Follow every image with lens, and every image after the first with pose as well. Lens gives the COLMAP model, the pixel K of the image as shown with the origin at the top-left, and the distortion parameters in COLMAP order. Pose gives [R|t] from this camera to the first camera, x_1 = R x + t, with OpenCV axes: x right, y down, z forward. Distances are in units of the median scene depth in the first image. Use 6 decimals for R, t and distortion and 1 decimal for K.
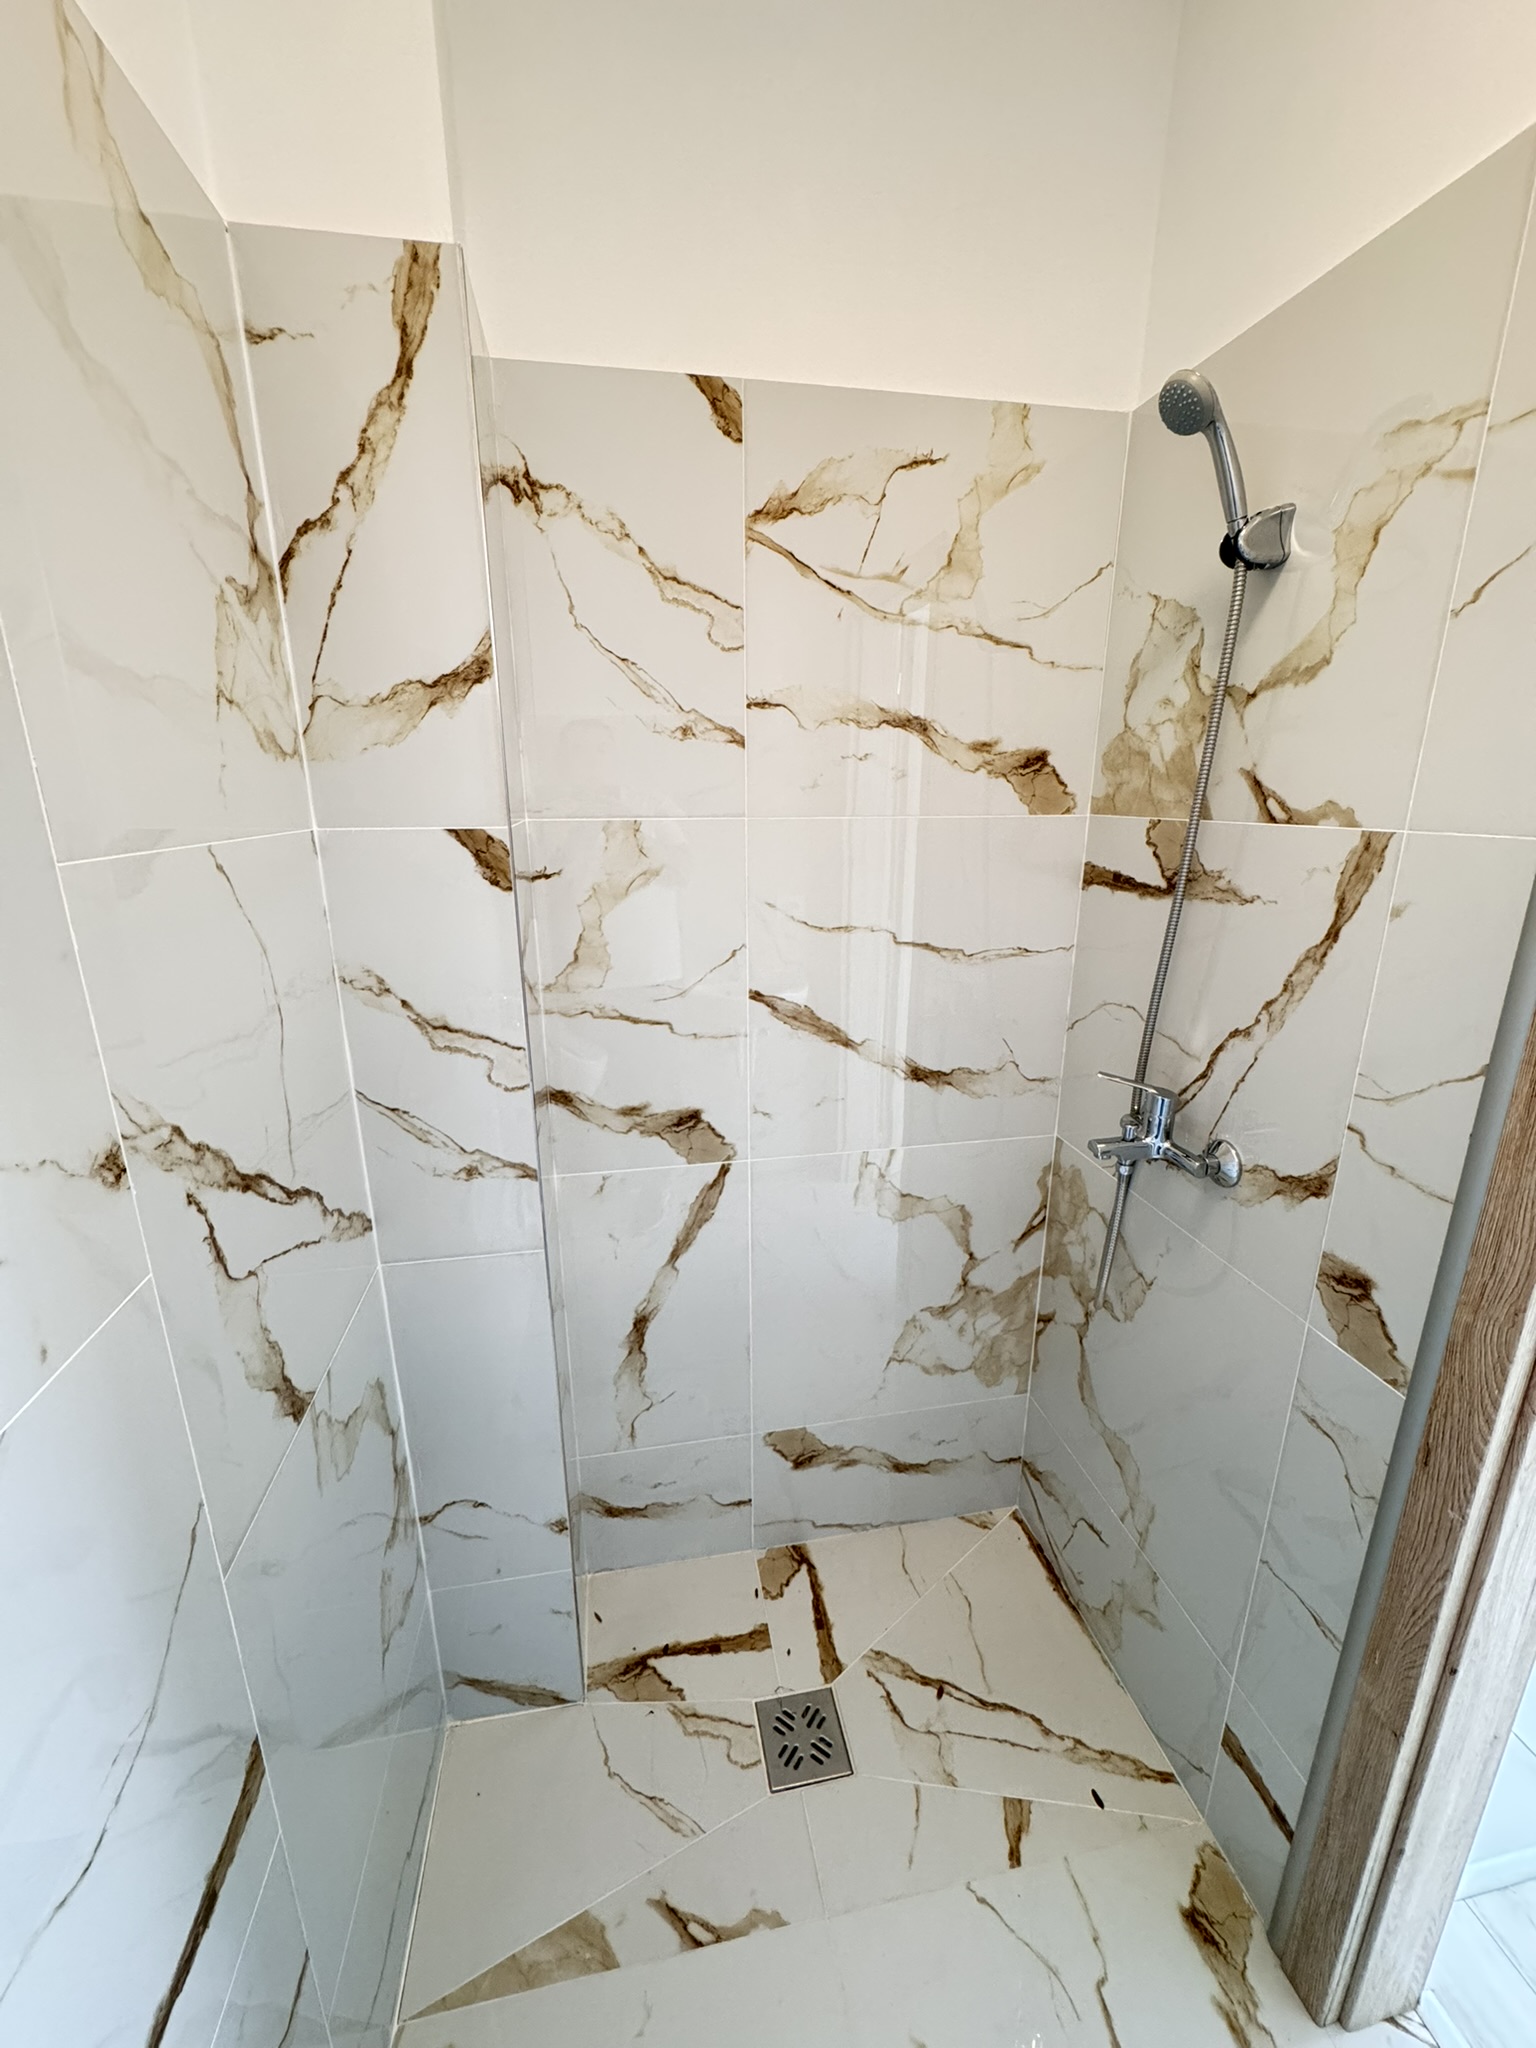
lens RADIAL K [[818.4, 0, 769.9], [0, 818.4, 1020.7], [0, 0, 1]] dist [-0.000794, 0.000246]
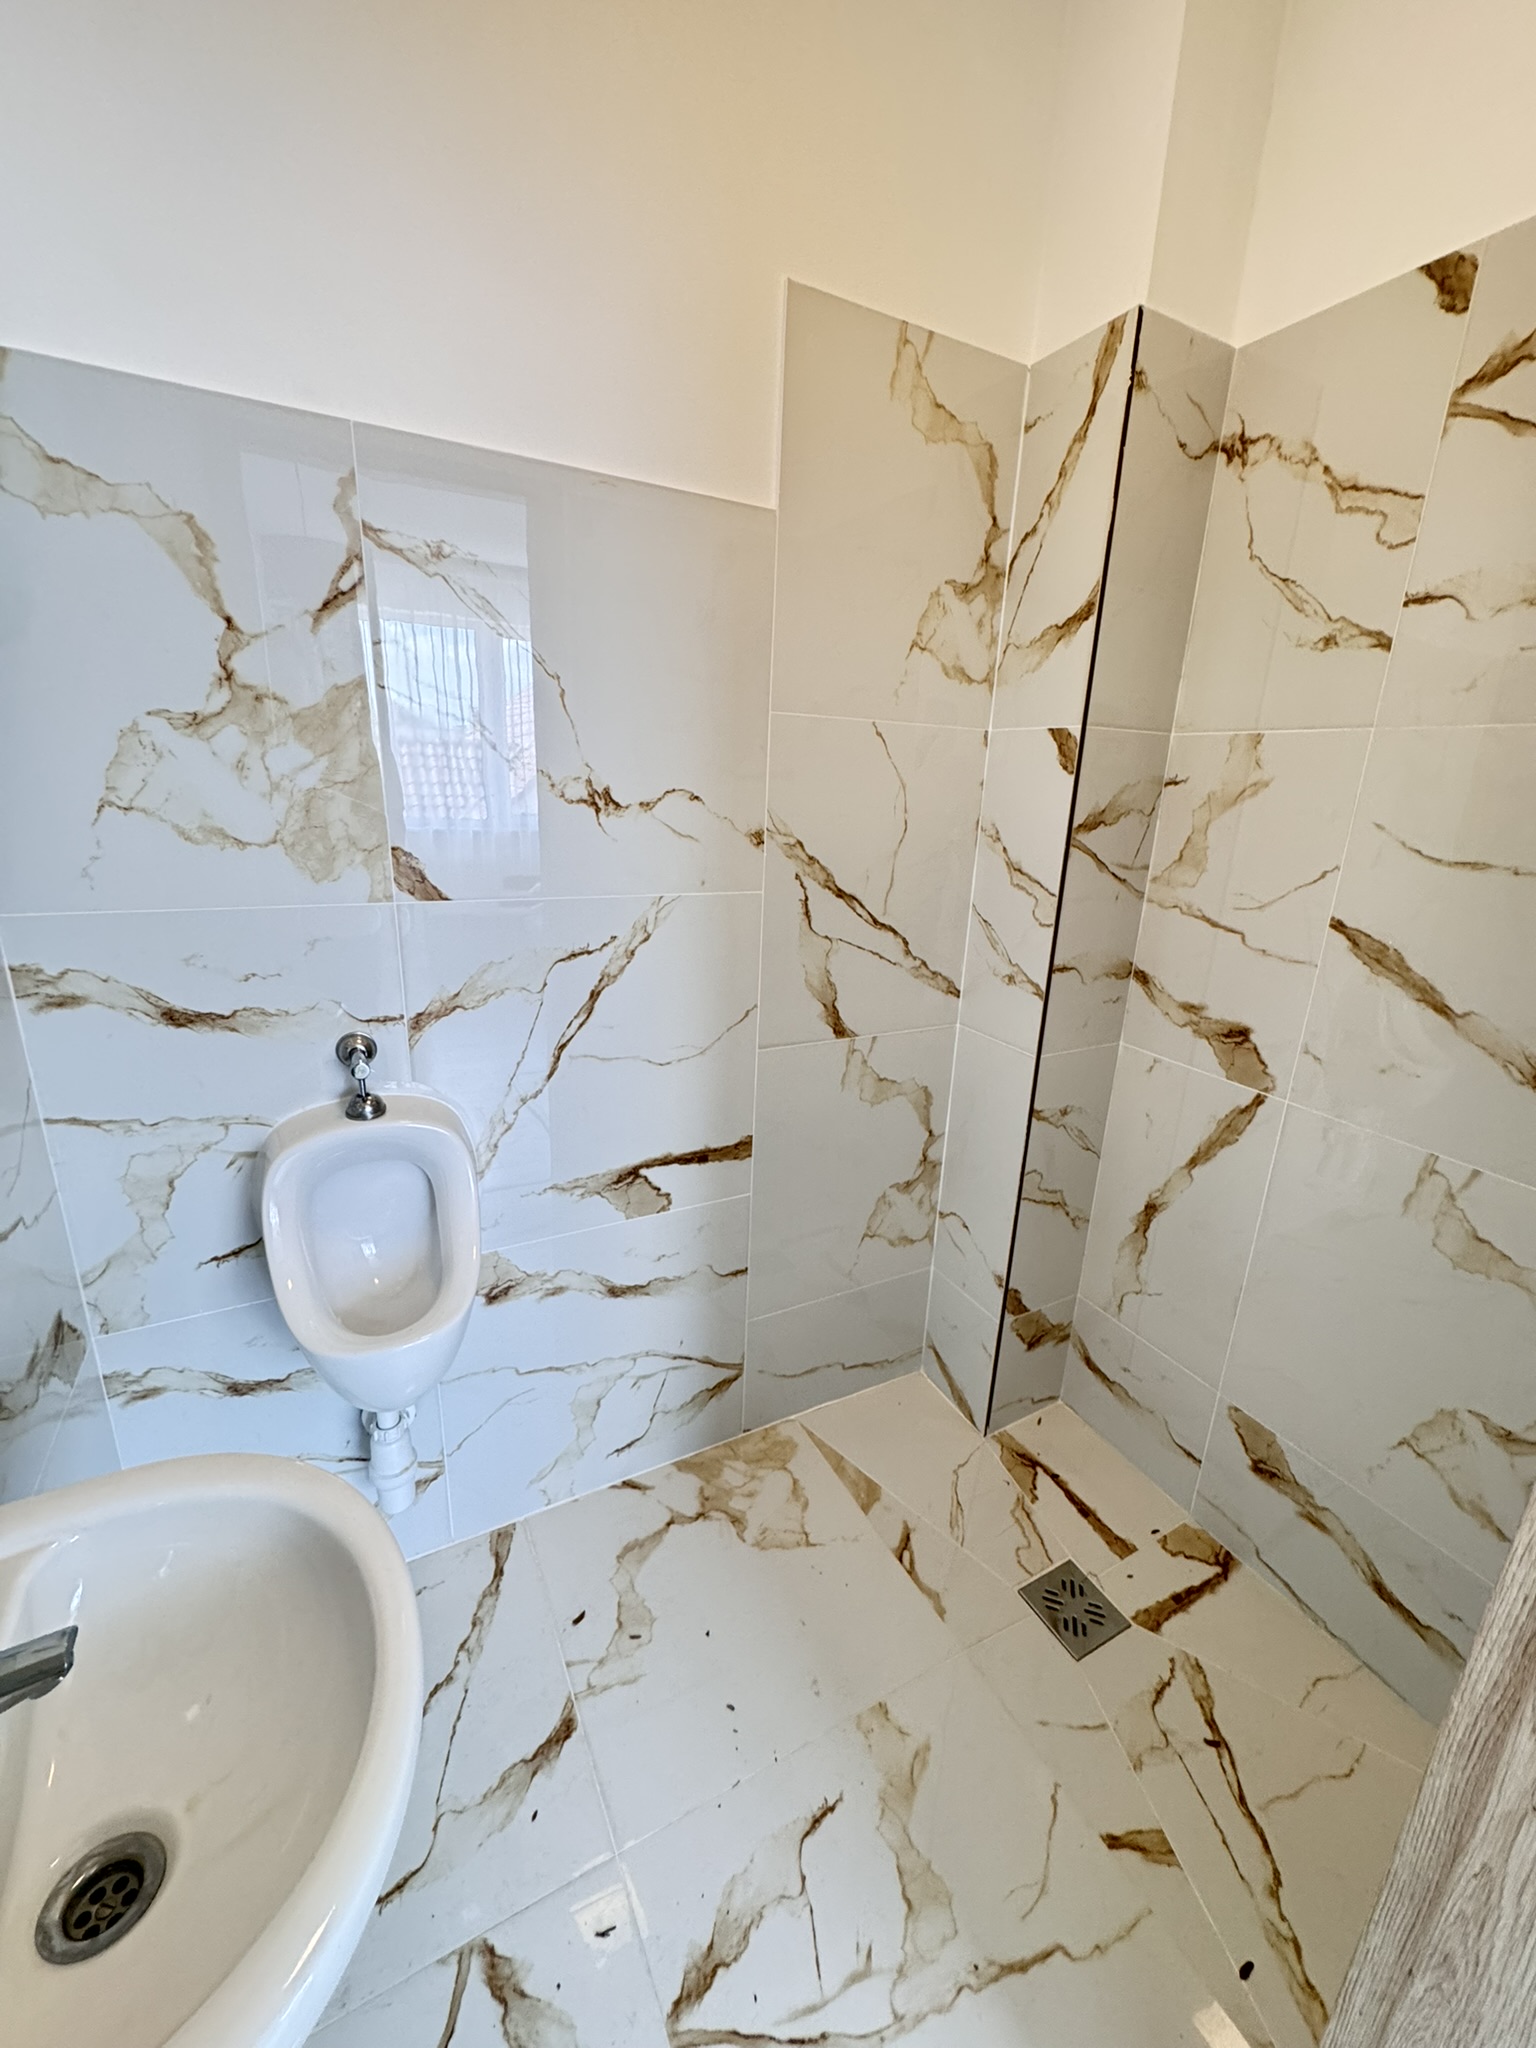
lens RADIAL K [[818.4, 0, 769.9], [0, 818.4, 1020.7], [0, 0, 1]] dist [-0.000794, 0.000246]
pose [[0.298725, 0.284453, -0.910961, 0.710848], [-0.299048, 0.934372, 0.193699, 0.089153], [0.906275, 0.214558, 0.364185, 0.107417]]
